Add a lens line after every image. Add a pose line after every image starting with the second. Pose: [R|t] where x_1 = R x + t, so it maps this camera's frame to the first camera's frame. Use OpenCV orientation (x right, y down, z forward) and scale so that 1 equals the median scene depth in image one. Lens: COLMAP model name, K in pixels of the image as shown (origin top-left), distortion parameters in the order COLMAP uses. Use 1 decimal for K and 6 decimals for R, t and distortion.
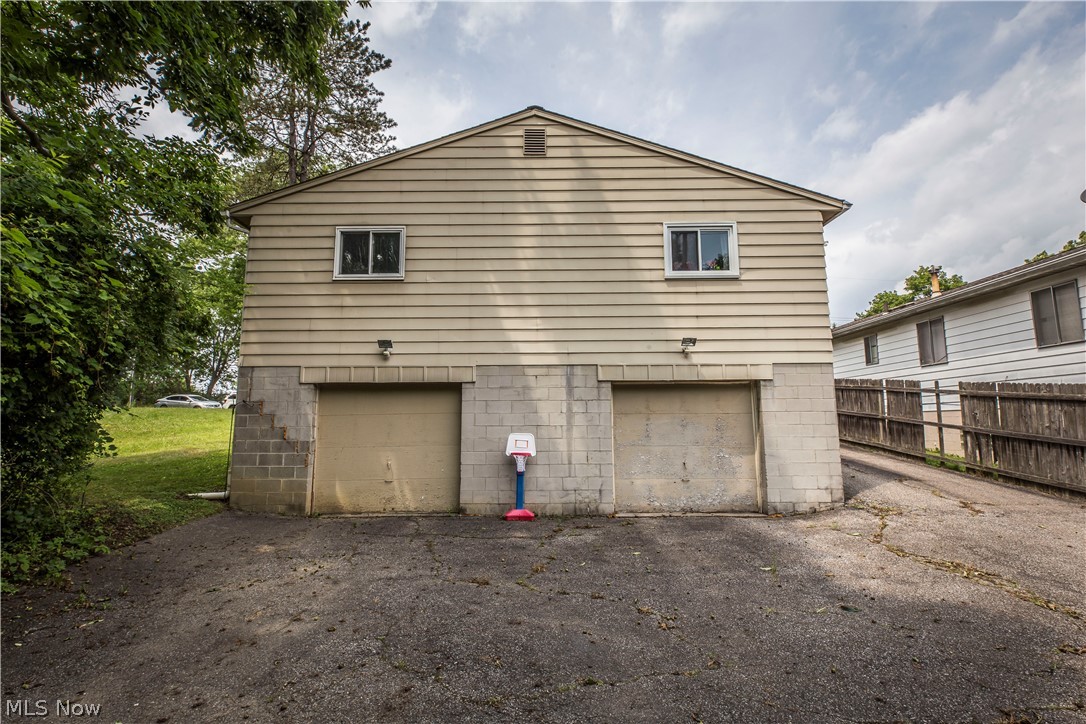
lens RADIAL K [[484.3, 0, 543.0], [0, 484.3, 362.0], [0, 0, 1]] dist [0.000628, 0.000005]
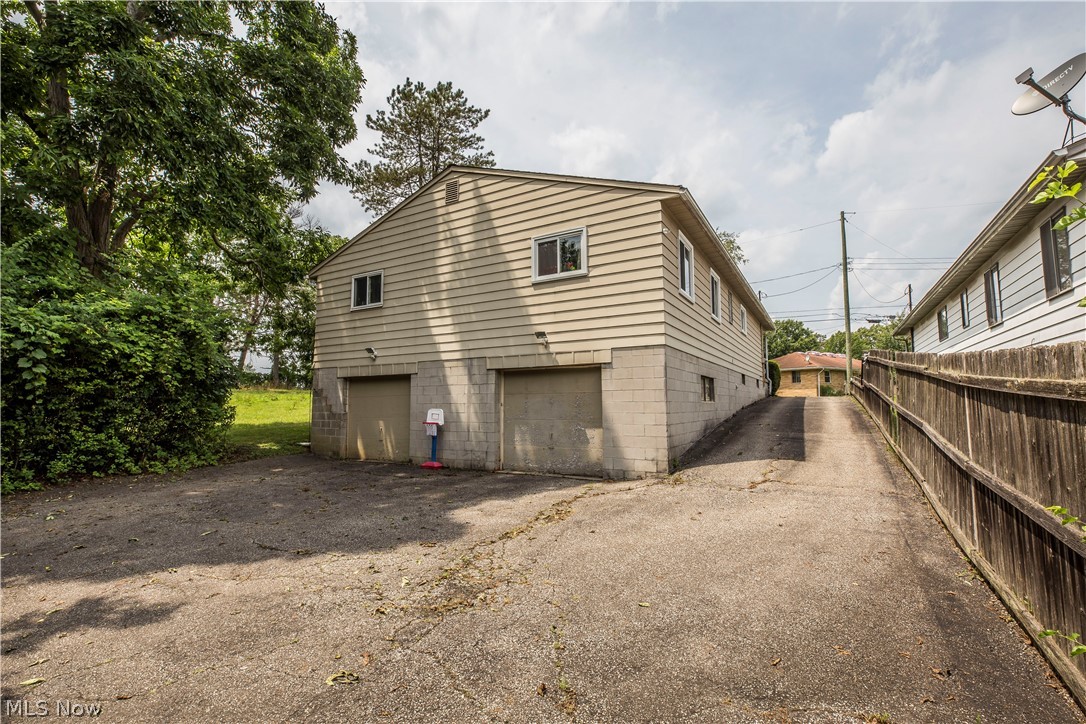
lens RADIAL K [[475.2, 0, 567.3], [0, 475.2, 360.0], [0, 0, 1]] dist [-0.014098, -0.000156]
pose [[0.880733, -0.045665, -0.471406, 0.898865], [0.064919, 0.997586, 0.024654, -0.003773], [0.469142, -0.052317, 0.881572, -0.027792]]
